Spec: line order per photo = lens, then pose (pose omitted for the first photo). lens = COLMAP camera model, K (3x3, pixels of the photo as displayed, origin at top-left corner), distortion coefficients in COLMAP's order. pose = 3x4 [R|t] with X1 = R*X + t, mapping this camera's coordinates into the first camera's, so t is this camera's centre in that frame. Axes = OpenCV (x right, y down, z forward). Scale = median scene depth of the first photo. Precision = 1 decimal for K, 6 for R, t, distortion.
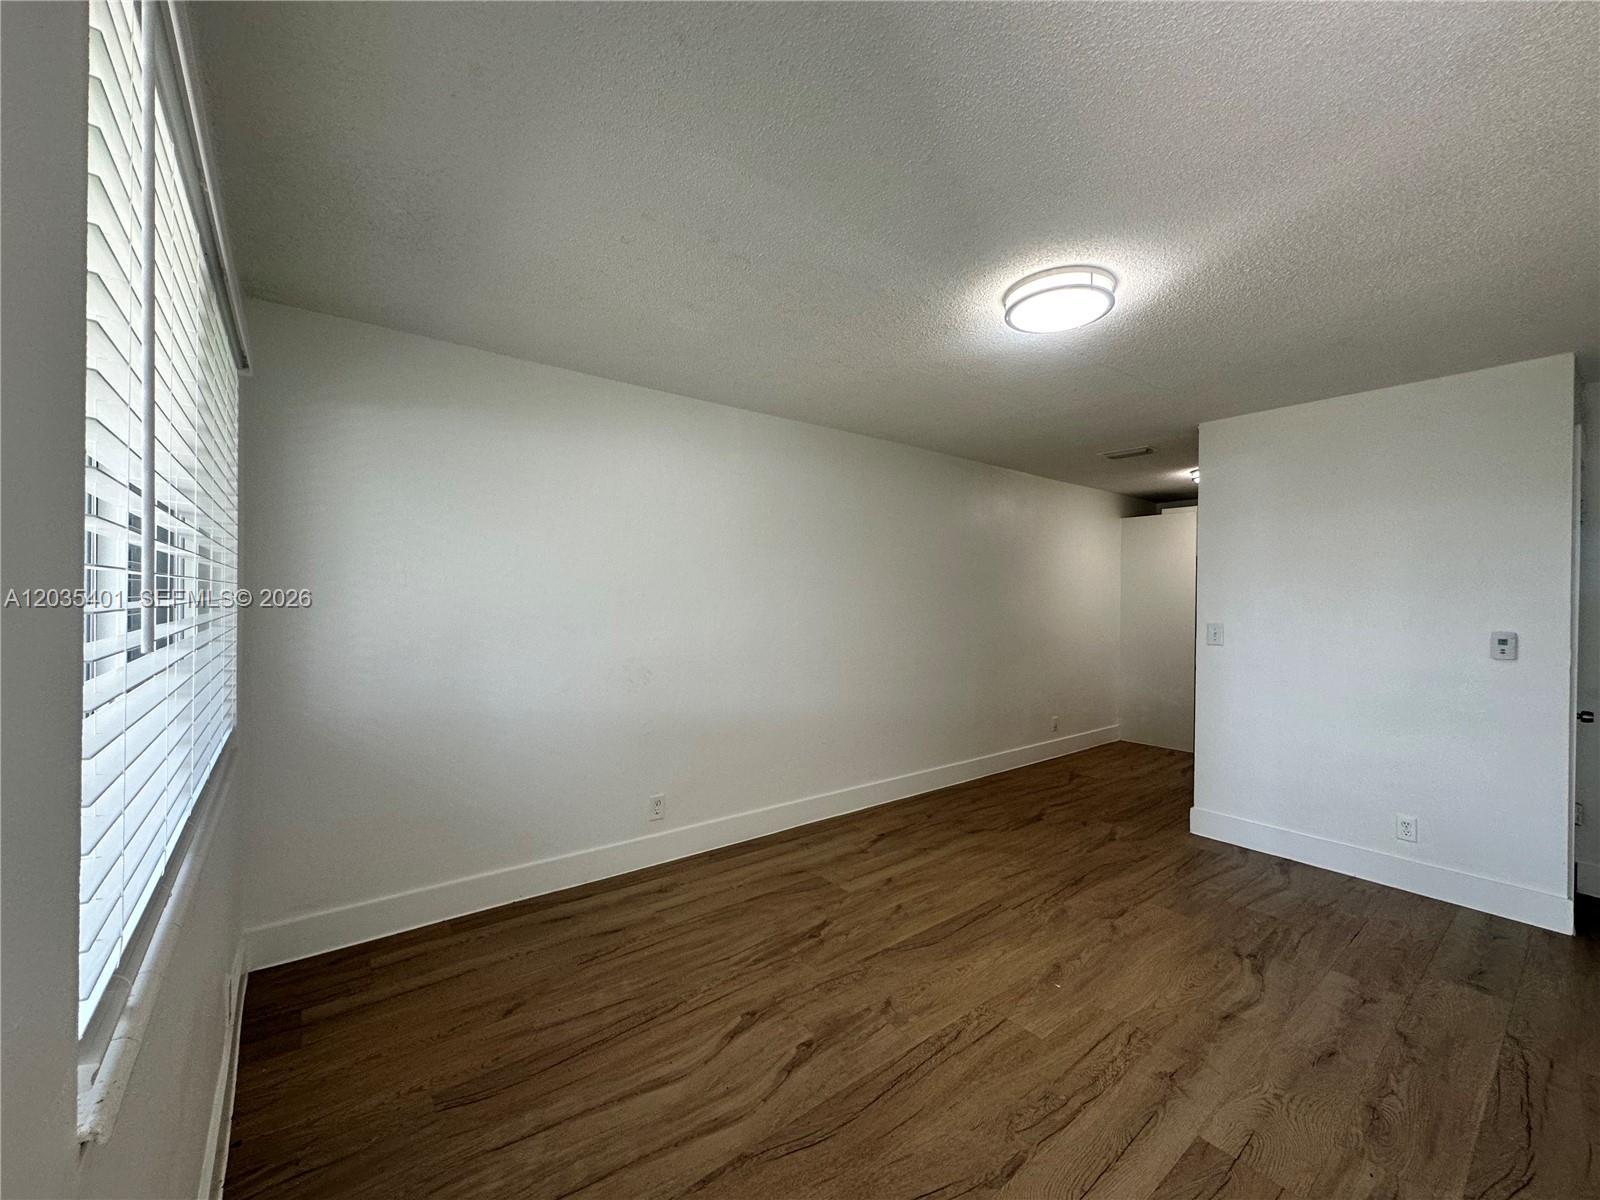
lens RADIAL K [[639.3, 0, 798.1], [0, 639.3, 603.3], [0, 0, 1]] dist [-0.001882, -0.000321]
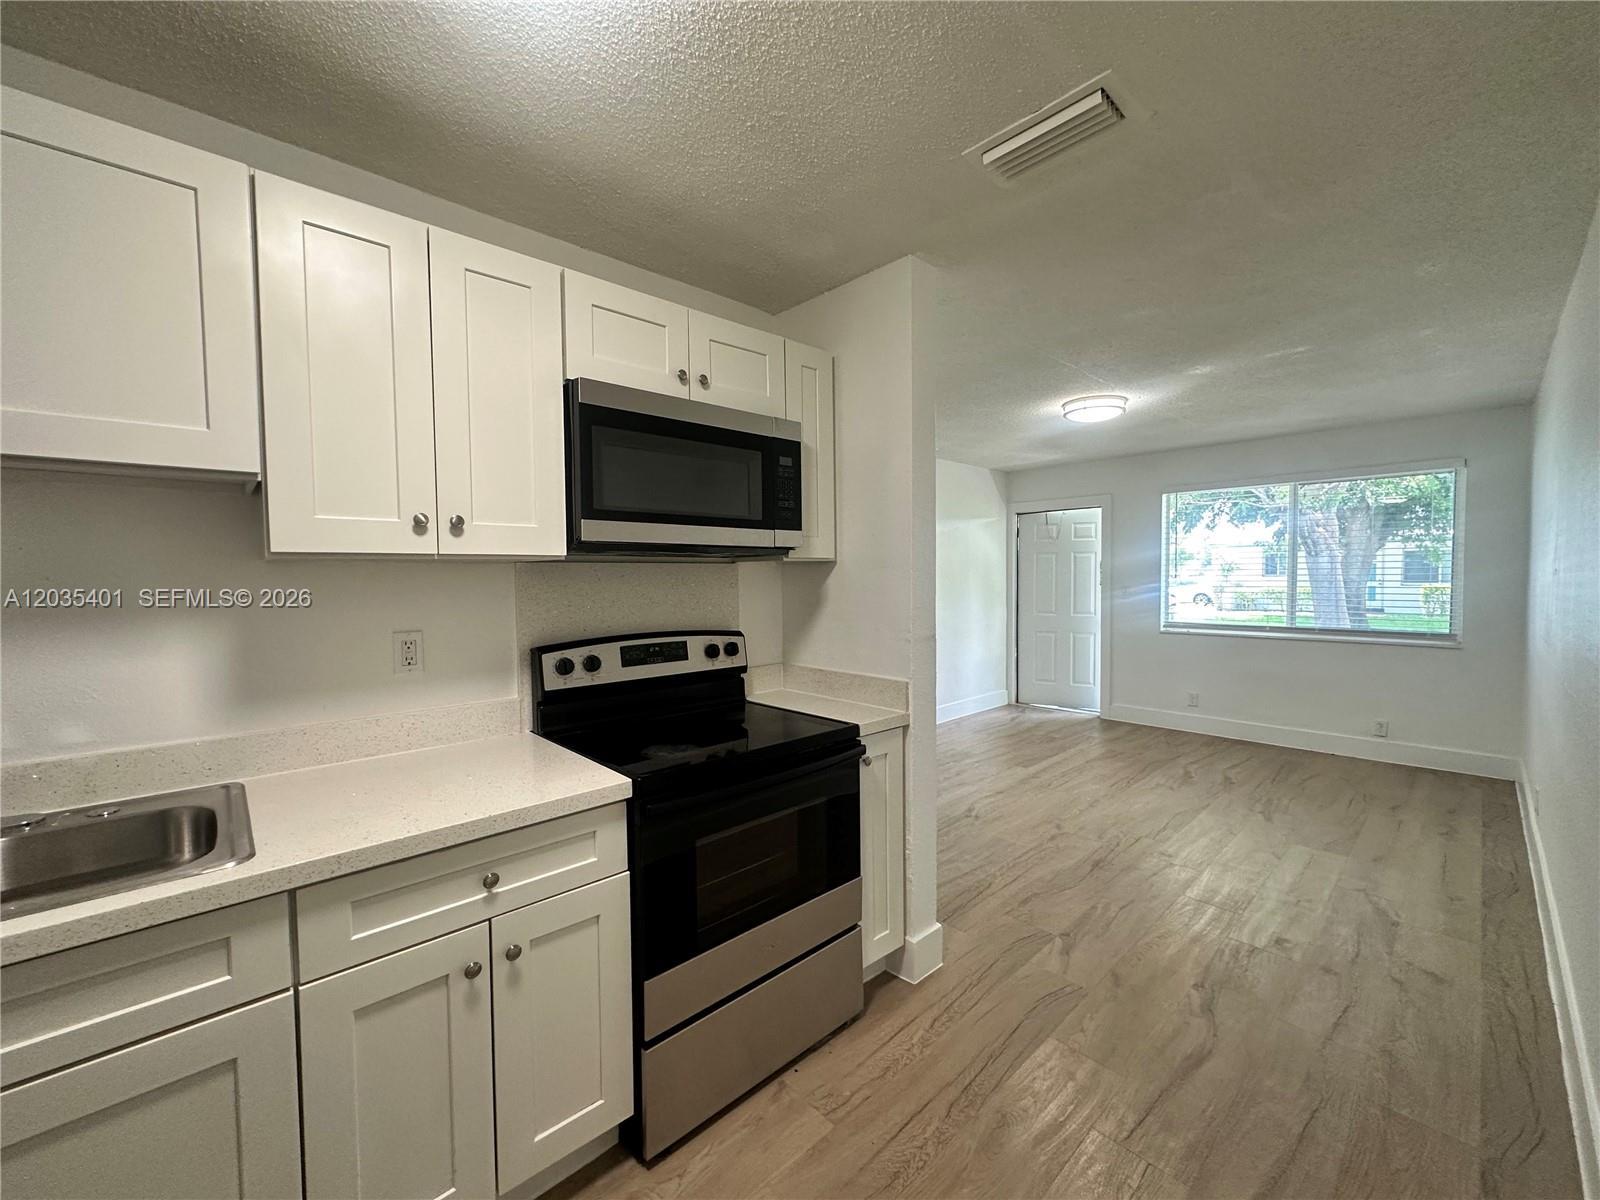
lens RADIAL K [[639.3, 0, 801.2], [0, 639.3, 600.2], [0, 0, 1]] dist [-0.001882, -0.000321]
pose [[-0.995924, 0.001049, -0.090192, 1.082703], [-0.003223, 0.998880, 0.047209, -0.011595], [0.090140, 0.047307, -0.994805, 2.125855]]
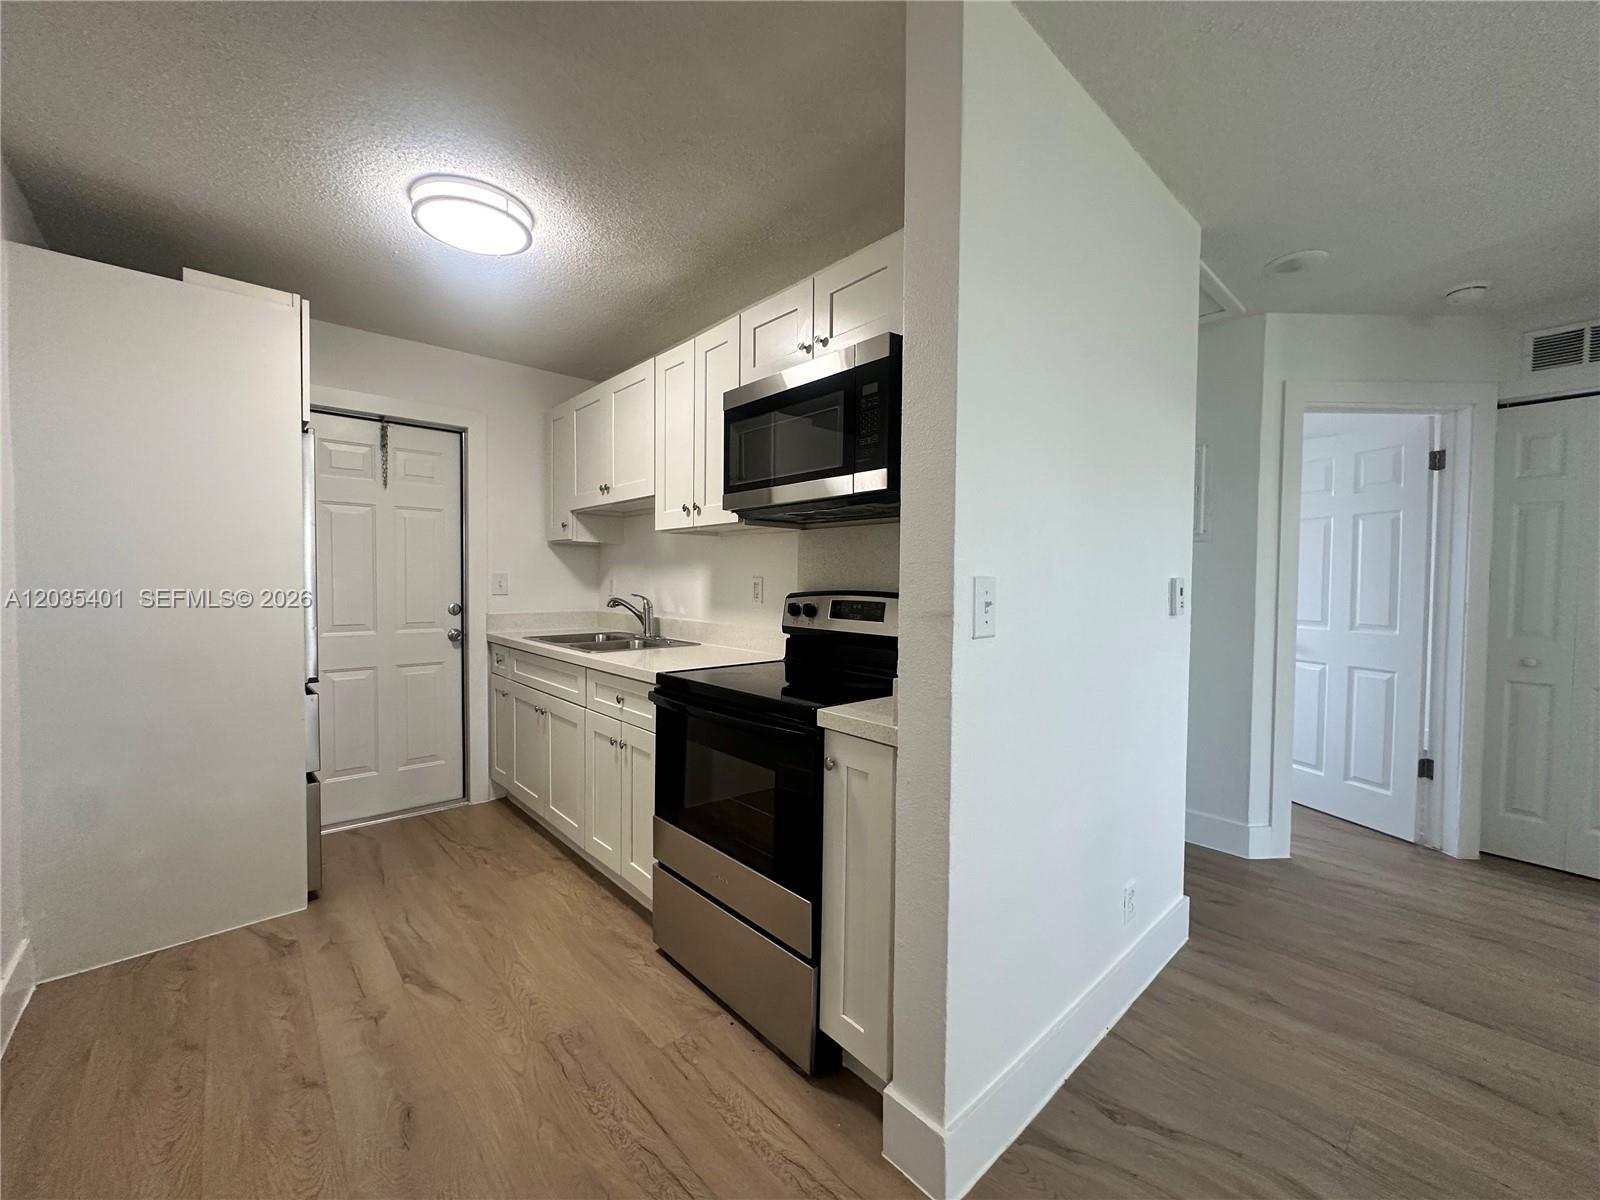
lens RADIAL K [[639.3, 0, 798.2], [0, 639.3, 598.6], [0, 0, 1]] dist [-0.001882, -0.000321]
pose [[-0.073194, -0.042764, 0.996400, 0.410354], [-0.001960, 0.999084, 0.042736, 0.039320], [-0.997316, 0.001175, -0.073211, 1.492012]]
